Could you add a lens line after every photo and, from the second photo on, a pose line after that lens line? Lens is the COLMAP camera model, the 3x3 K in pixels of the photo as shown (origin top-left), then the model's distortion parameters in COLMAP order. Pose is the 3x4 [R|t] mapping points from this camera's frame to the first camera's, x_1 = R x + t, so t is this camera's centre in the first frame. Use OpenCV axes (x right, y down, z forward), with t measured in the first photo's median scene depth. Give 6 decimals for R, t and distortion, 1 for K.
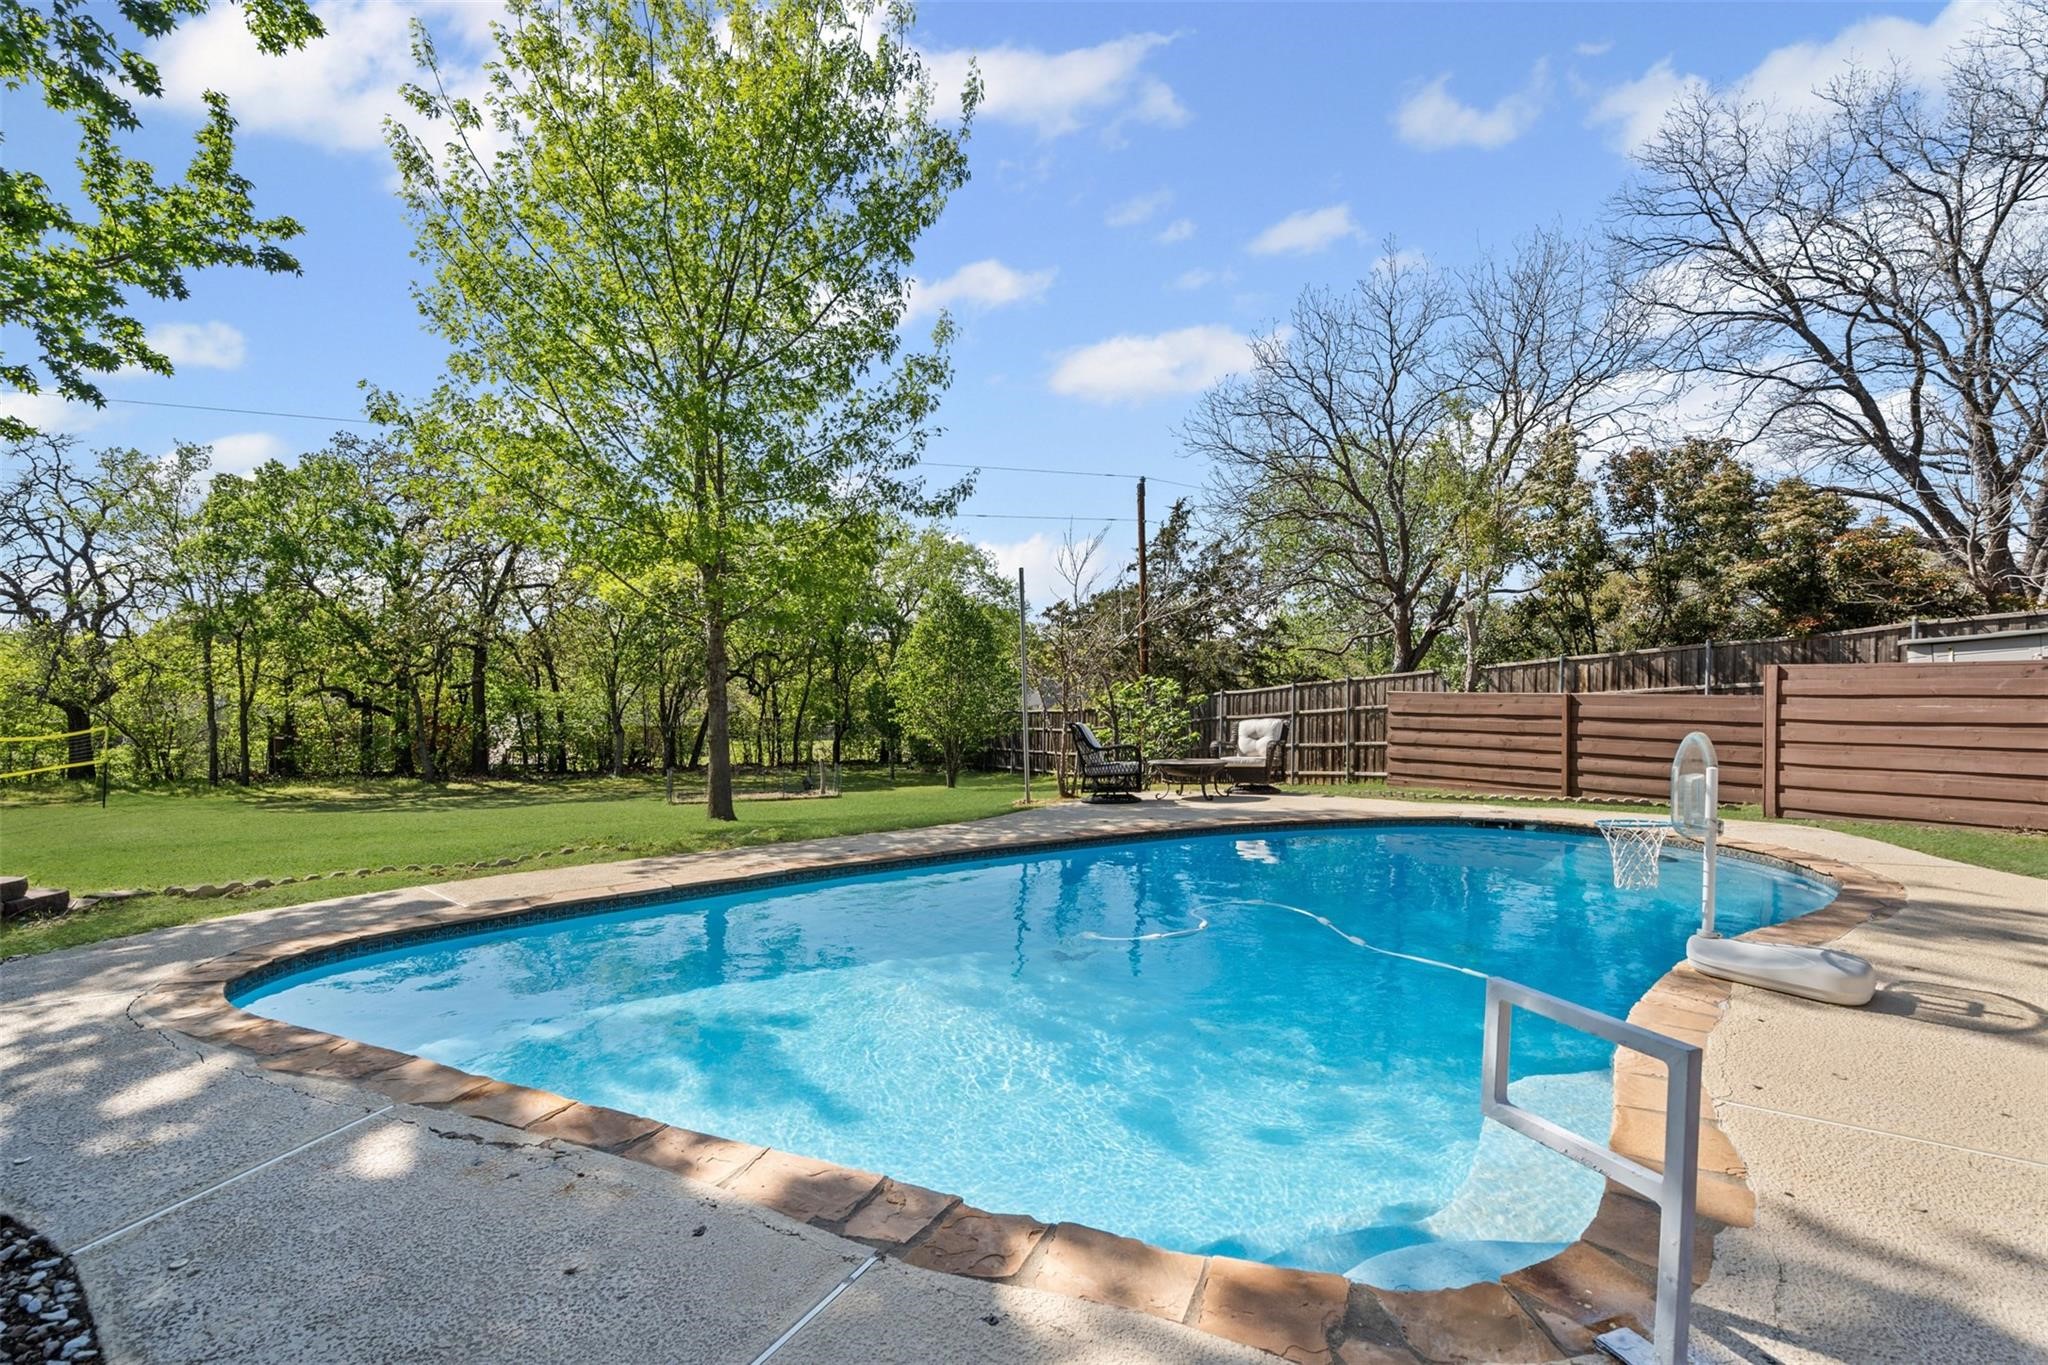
lens RADIAL K [[938.3, 0, 1014.5], [0, 938.3, 692.0], [0, 0, 1]] dist [0.005348, -0.000071]
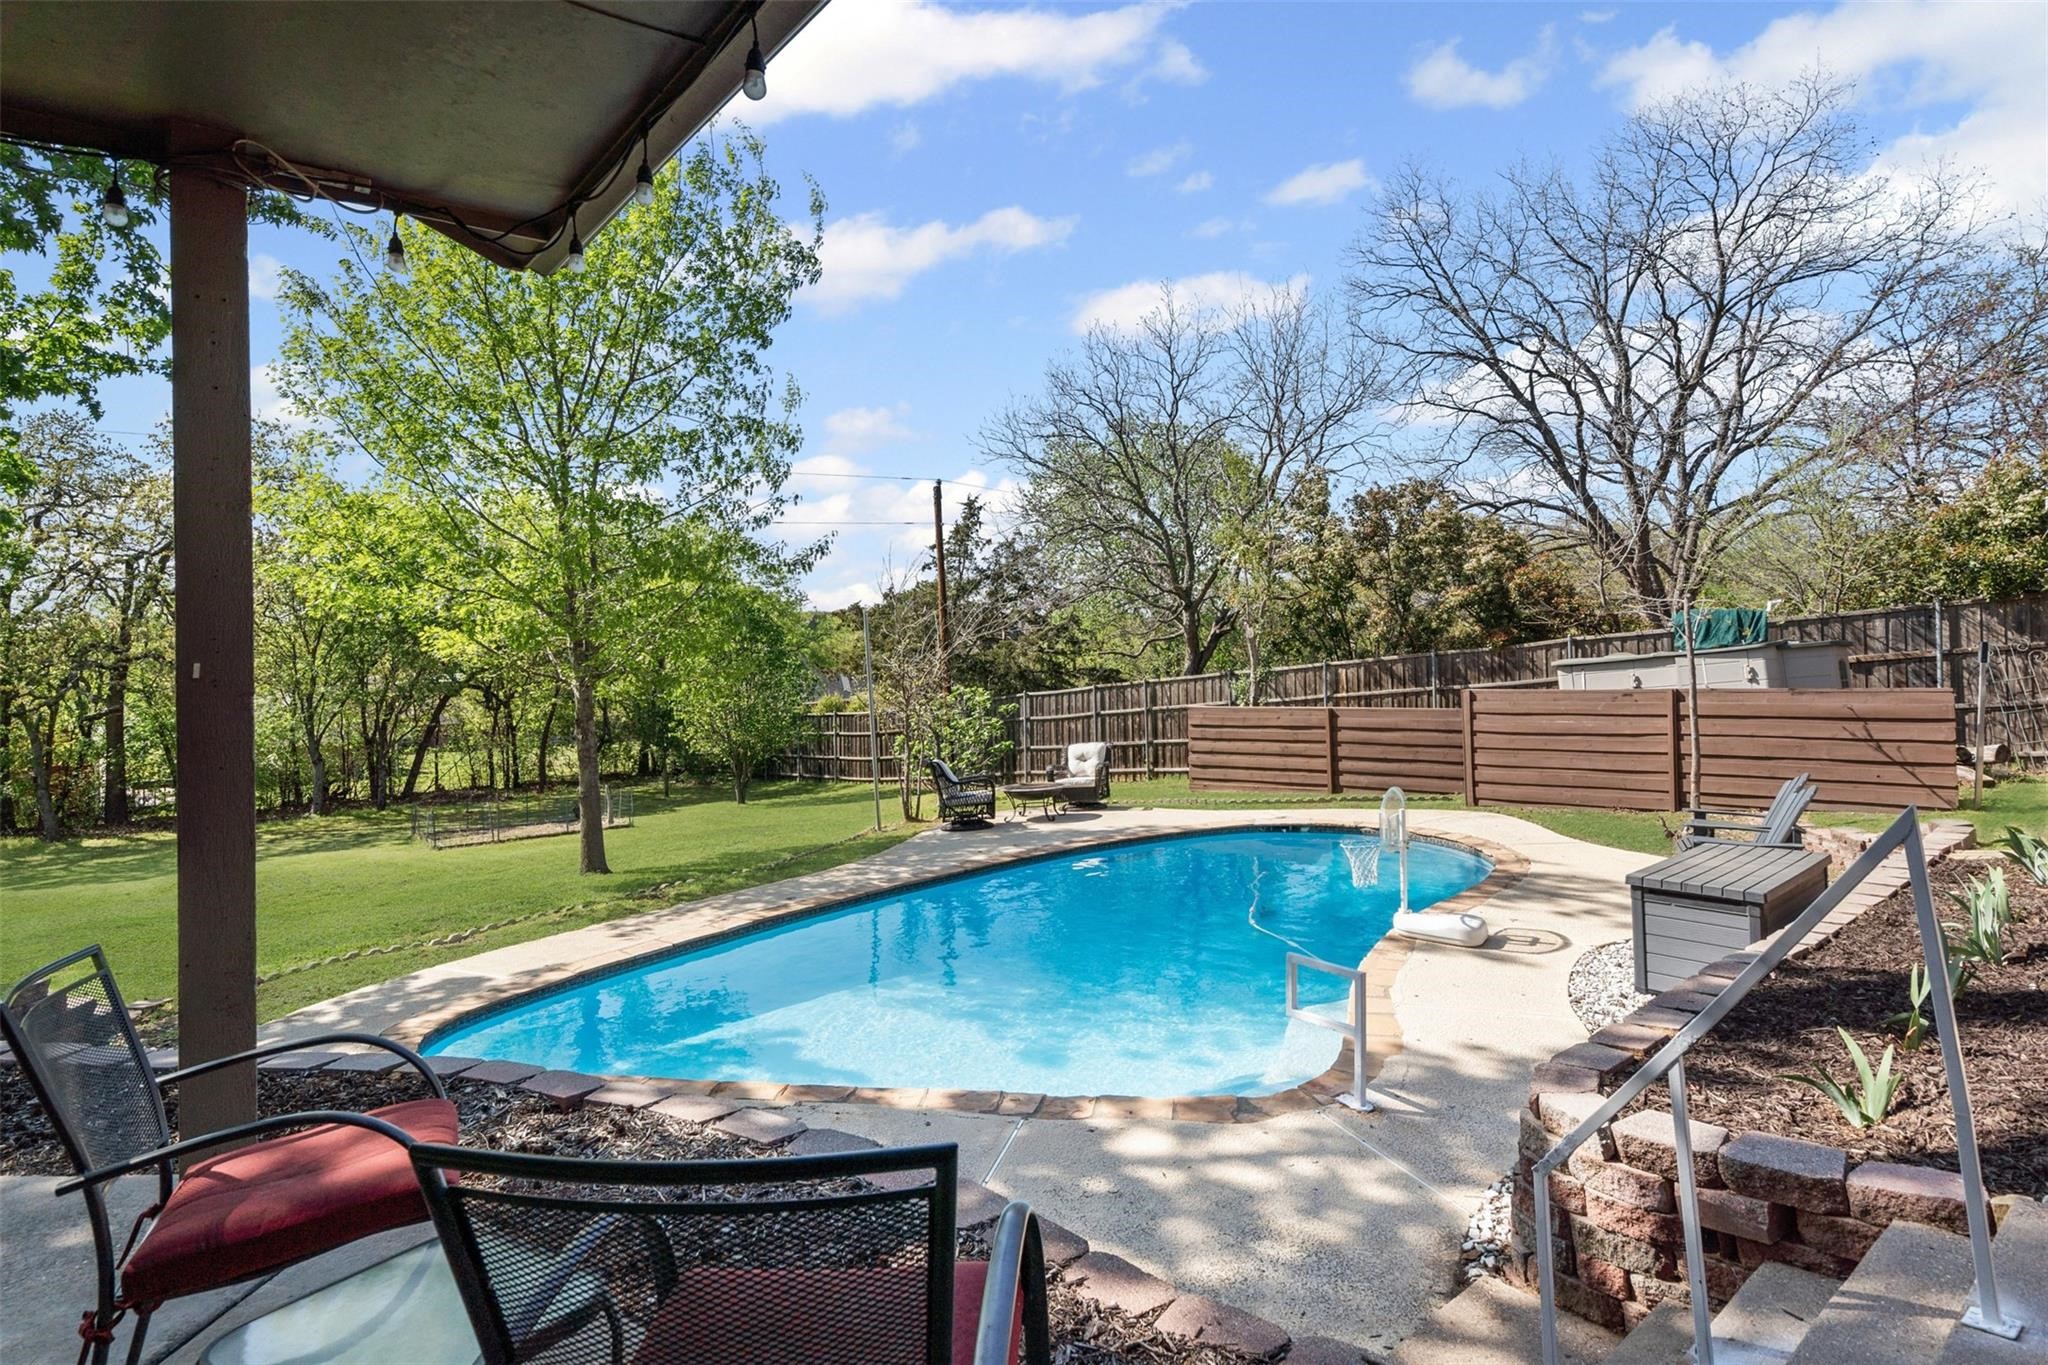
lens RADIAL K [[1001.6, 0, 1030.5], [0, 1001.6, 667.2], [0, 0, 1]] dist [0.002745, 0.002008]
pose [[0.971307, -0.035025, 0.235236, -0.056370], [0.038901, 0.999173, -0.011853, -0.033448], [-0.234626, 0.020664, 0.971866, -0.107950]]
